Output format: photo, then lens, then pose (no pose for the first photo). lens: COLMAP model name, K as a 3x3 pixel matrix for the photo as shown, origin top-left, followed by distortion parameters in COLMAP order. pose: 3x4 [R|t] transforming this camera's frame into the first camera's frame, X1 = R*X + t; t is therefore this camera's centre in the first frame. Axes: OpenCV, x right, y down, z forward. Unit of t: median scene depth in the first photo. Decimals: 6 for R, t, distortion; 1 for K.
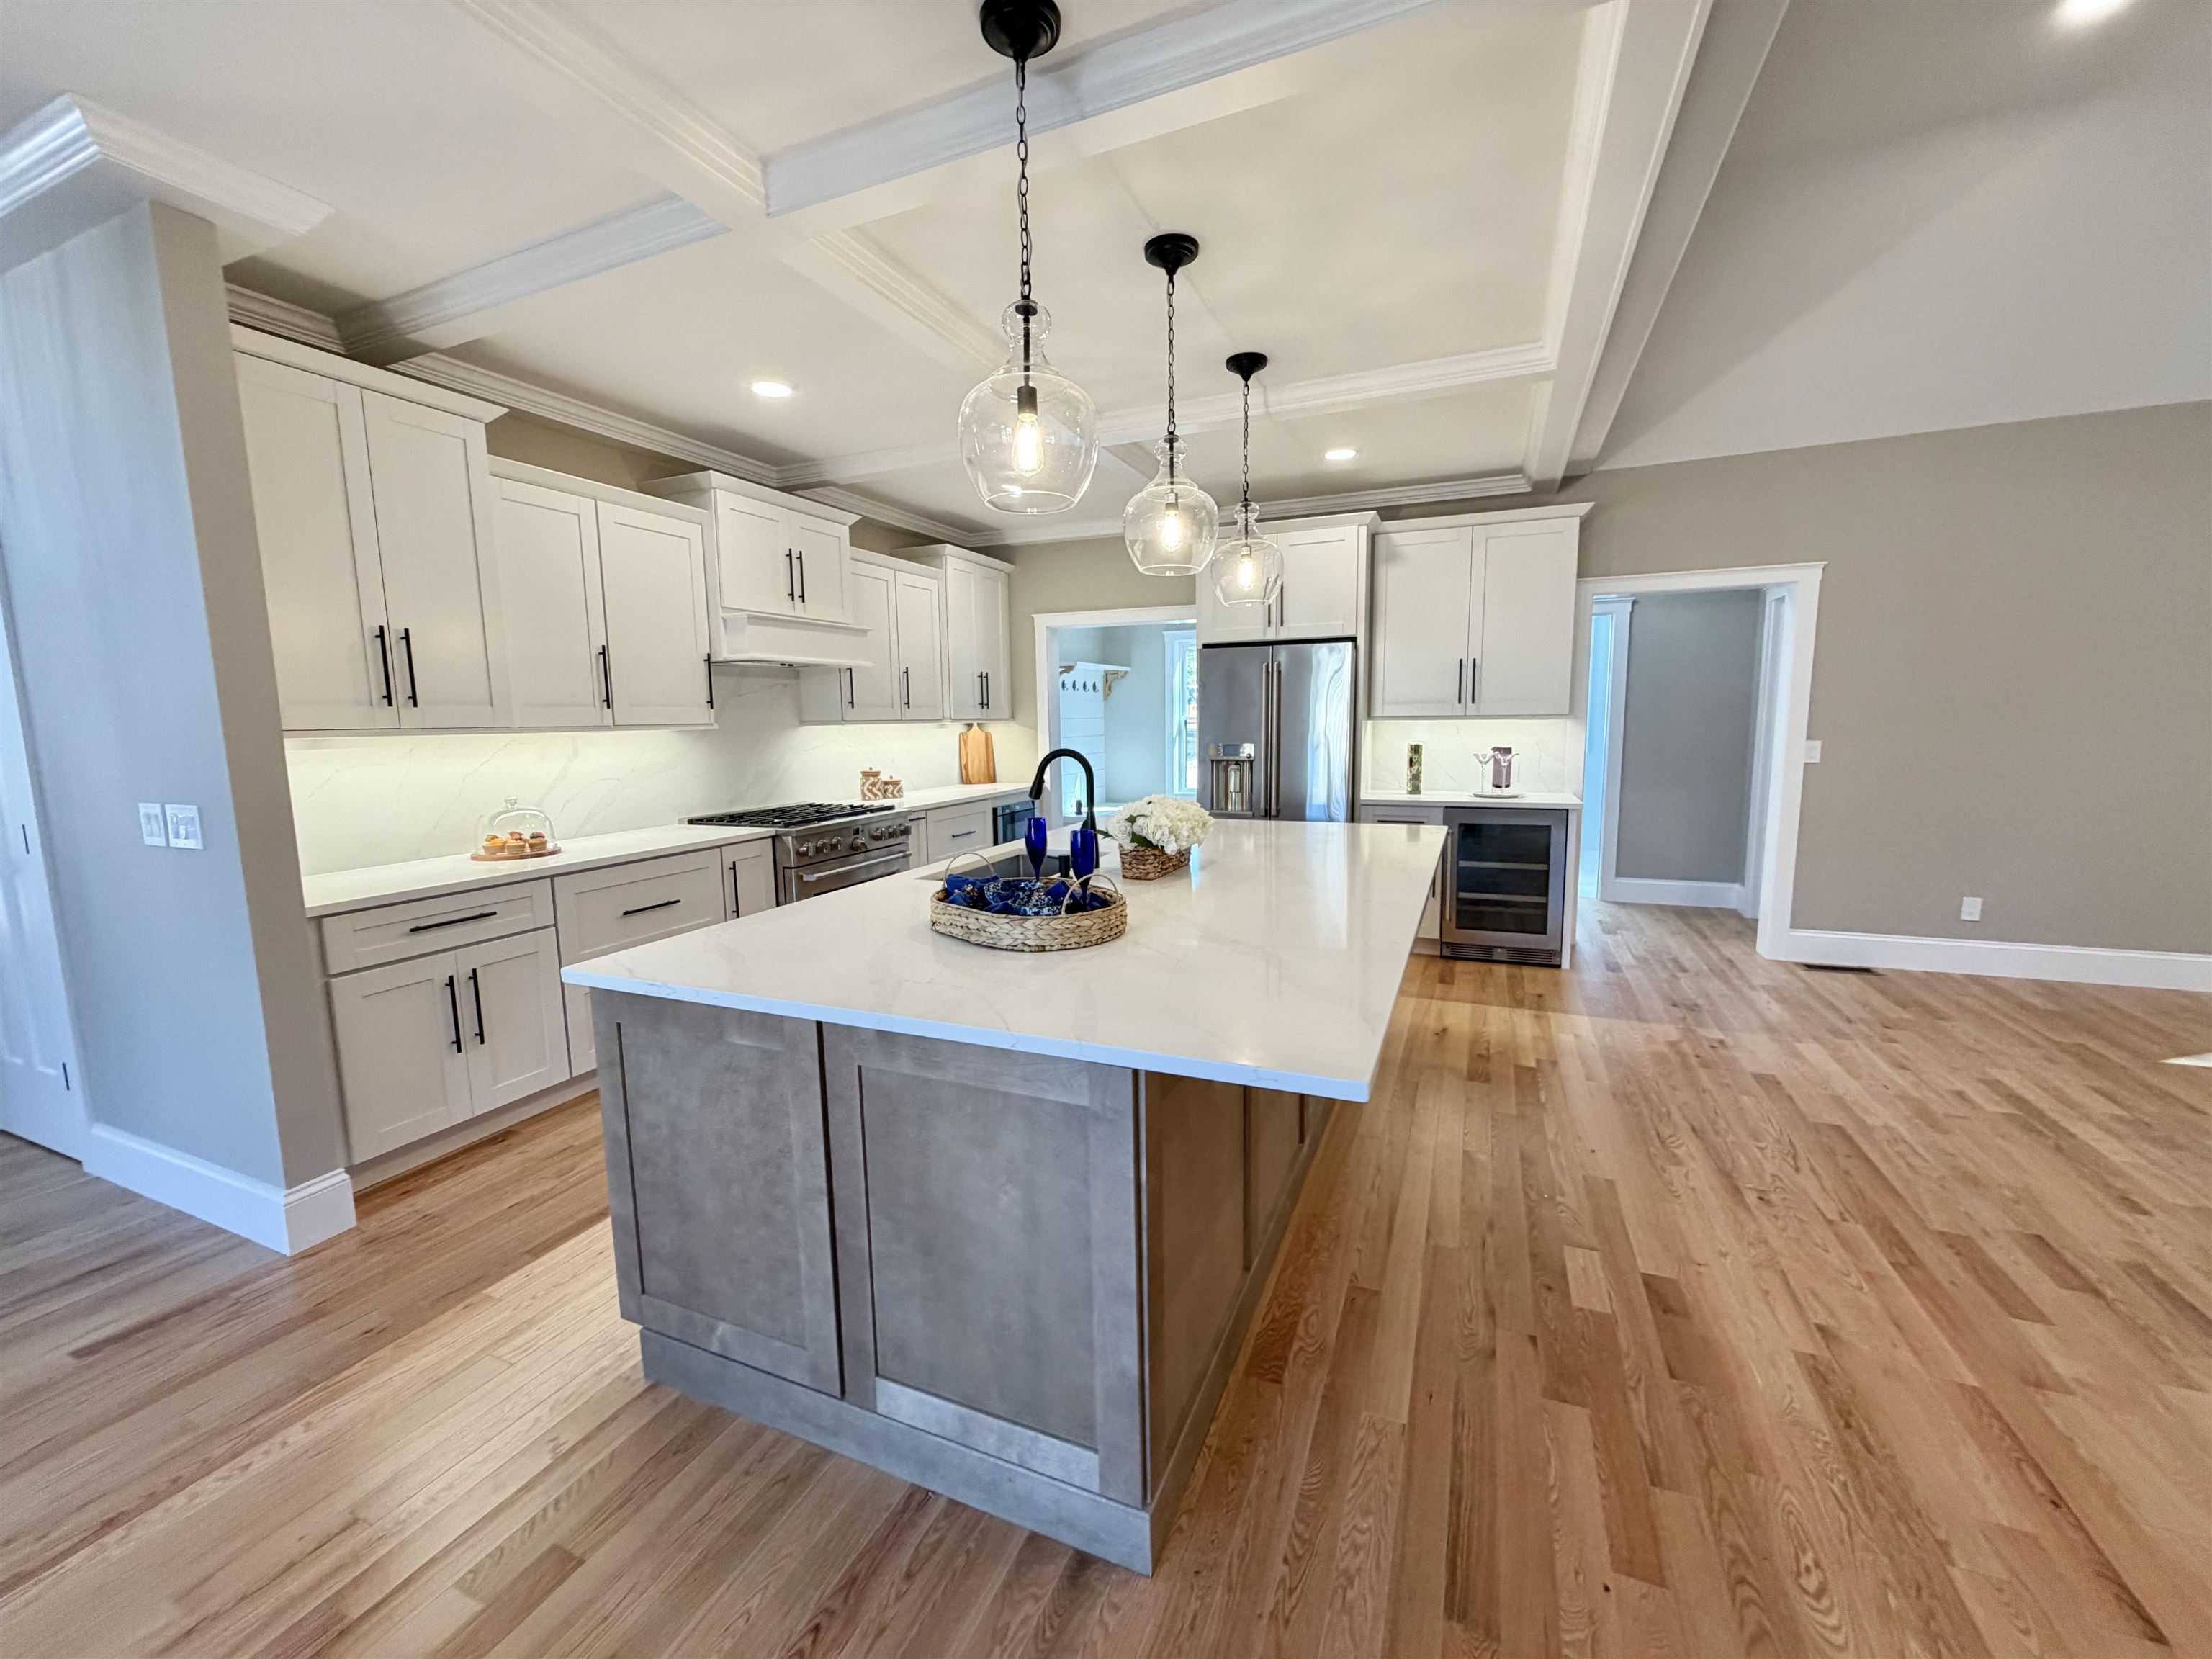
lens RADIAL K [[883.6, 0, 1096.7], [0, 883.6, 817.0], [0, 0, 1]] dist [-0.000990, -0.000310]
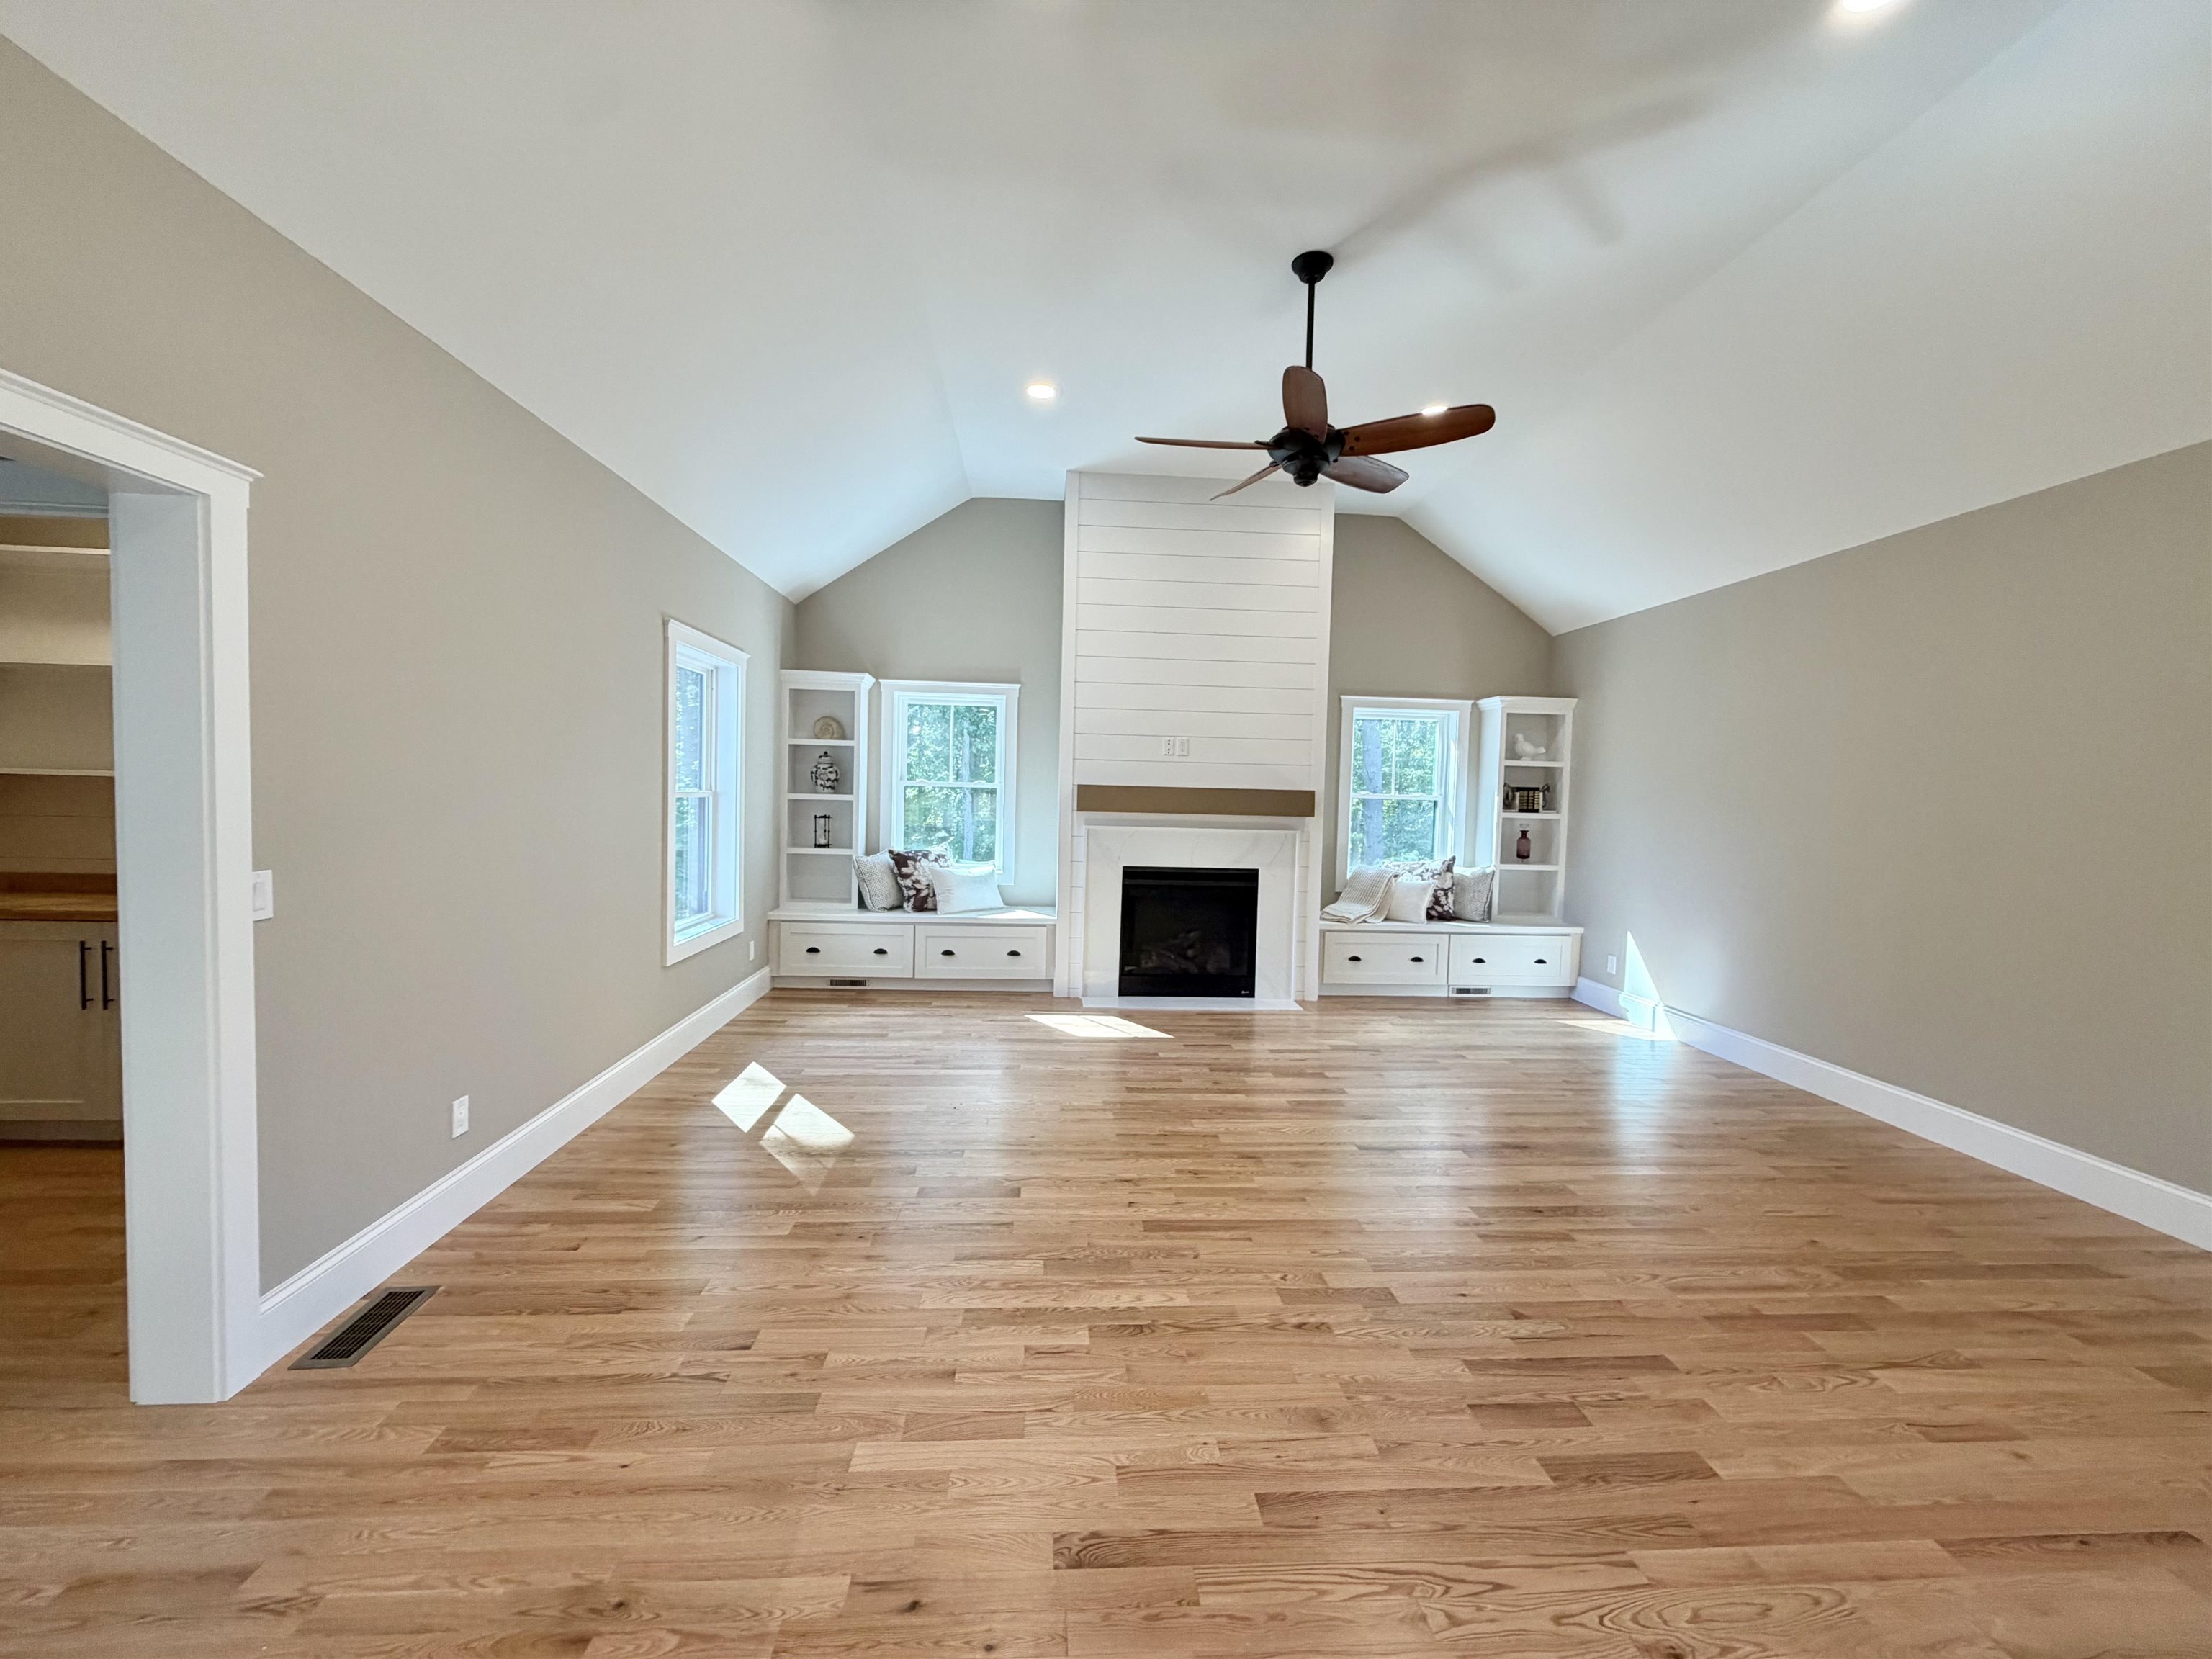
lens RADIAL K [[883.6, 0, 1092.3], [0, 883.6, 823.3], [0, 0, 1]] dist [-0.000990, -0.000310]
pose [[-0.456738, -0.033057, 0.888987, 0.340709], [0.082780, 0.993394, 0.079469, -0.169206], [-0.885741, 0.109887, -0.450984, 1.259825]]
